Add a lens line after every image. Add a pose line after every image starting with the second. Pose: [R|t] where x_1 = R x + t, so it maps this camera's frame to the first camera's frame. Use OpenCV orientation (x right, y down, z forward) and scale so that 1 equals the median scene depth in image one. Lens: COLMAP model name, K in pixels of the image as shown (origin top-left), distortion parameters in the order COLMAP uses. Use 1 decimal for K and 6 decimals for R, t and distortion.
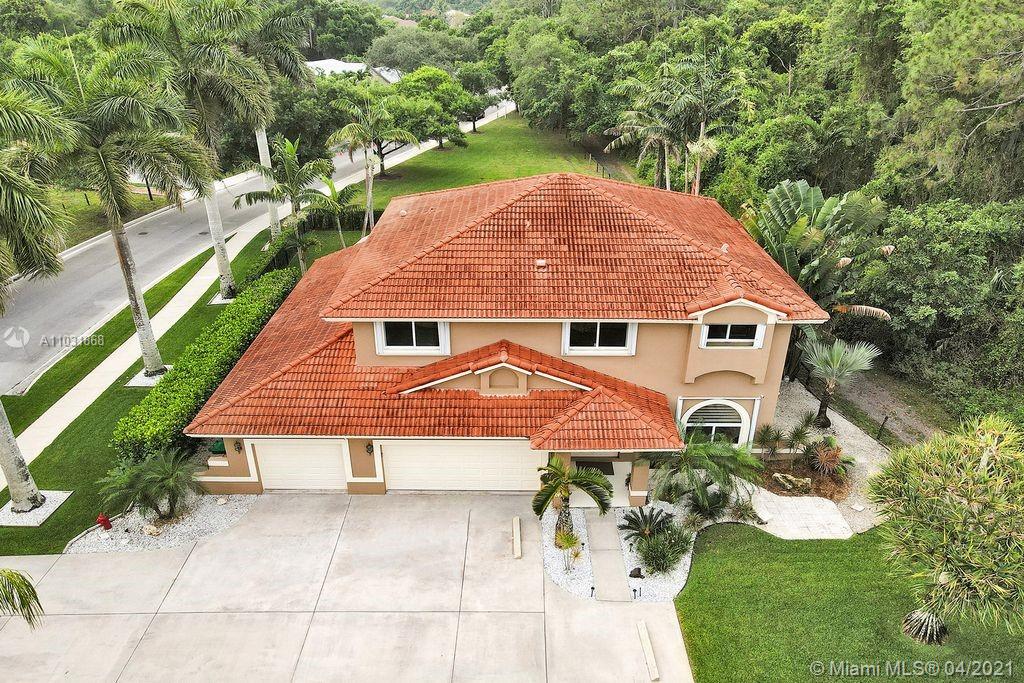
lens RADIAL K [[768.6, 0, 512.8], [0, 768.6, 305.9], [0, 0, 1]] dist [0.004319, 0.008164]
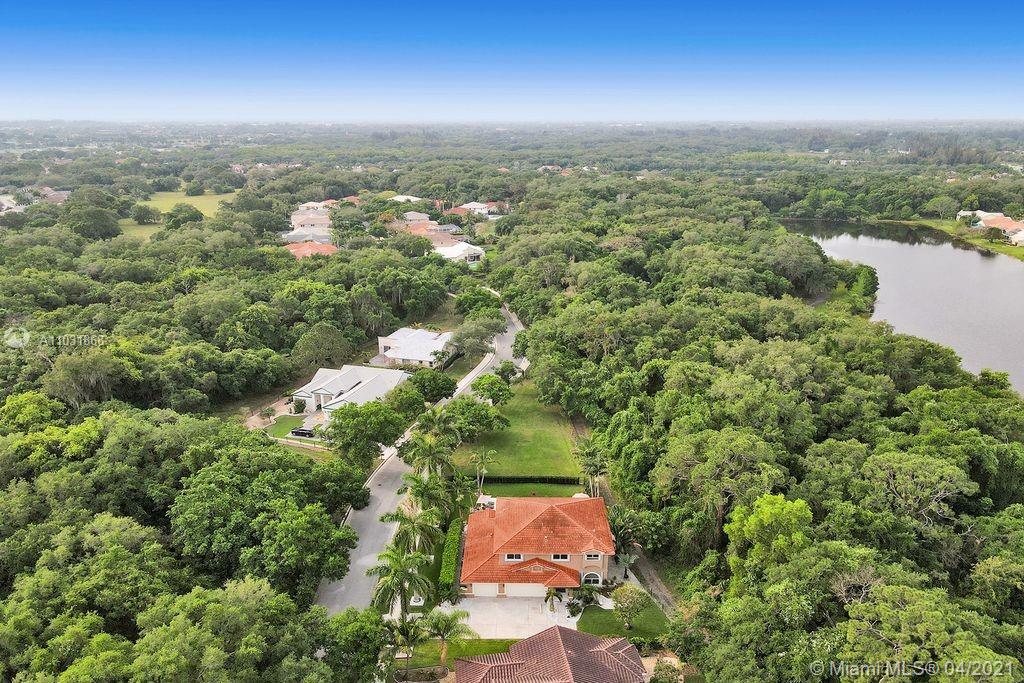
lens RADIAL K [[768.6, 0, 512.8], [0, 768.6, 305.9], [0, 0, 1]] dist [0.004319, 0.008164]
pose [[0.999973, -0.004053, -0.006159, -0.108264], [0.003220, 0.991543, -0.129736, -0.747347], [0.006633, 0.129713, 0.991529, -3.188805]]
